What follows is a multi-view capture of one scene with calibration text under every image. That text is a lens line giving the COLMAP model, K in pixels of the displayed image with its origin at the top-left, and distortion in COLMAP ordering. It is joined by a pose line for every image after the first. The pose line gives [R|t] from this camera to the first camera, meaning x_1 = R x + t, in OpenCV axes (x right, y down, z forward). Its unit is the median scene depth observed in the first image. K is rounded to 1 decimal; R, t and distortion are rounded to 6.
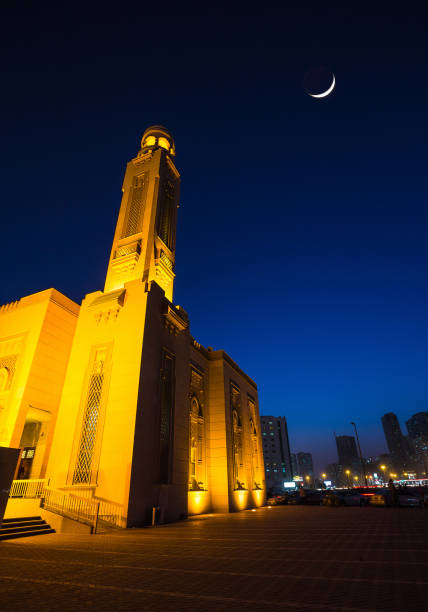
lens RADIAL K [[319.0, 0, 212.8], [0, 319.0, 305.7], [0, 0, 1]] dist [-0.063936, -0.000404]
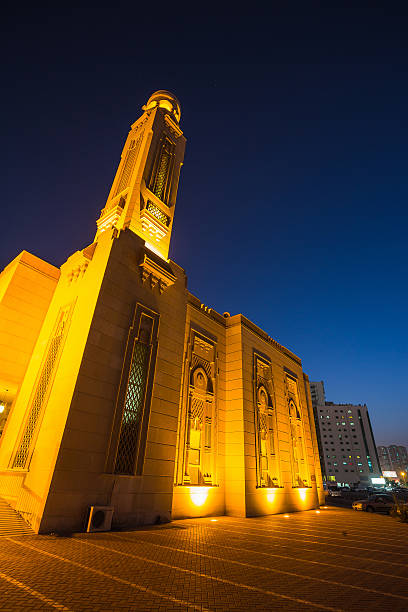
lens RADIAL K [[294.3, 0, 208.3], [0, 294.3, 302.6], [0, 0, 1]] dist [-0.072207, 0.027894]
pose [[0.957019, -0.100191, -0.272170, 0.181186], [0.095647, 0.994965, -0.029948, 0.139520], [0.273800, 0.002629, 0.961783, 0.270705]]
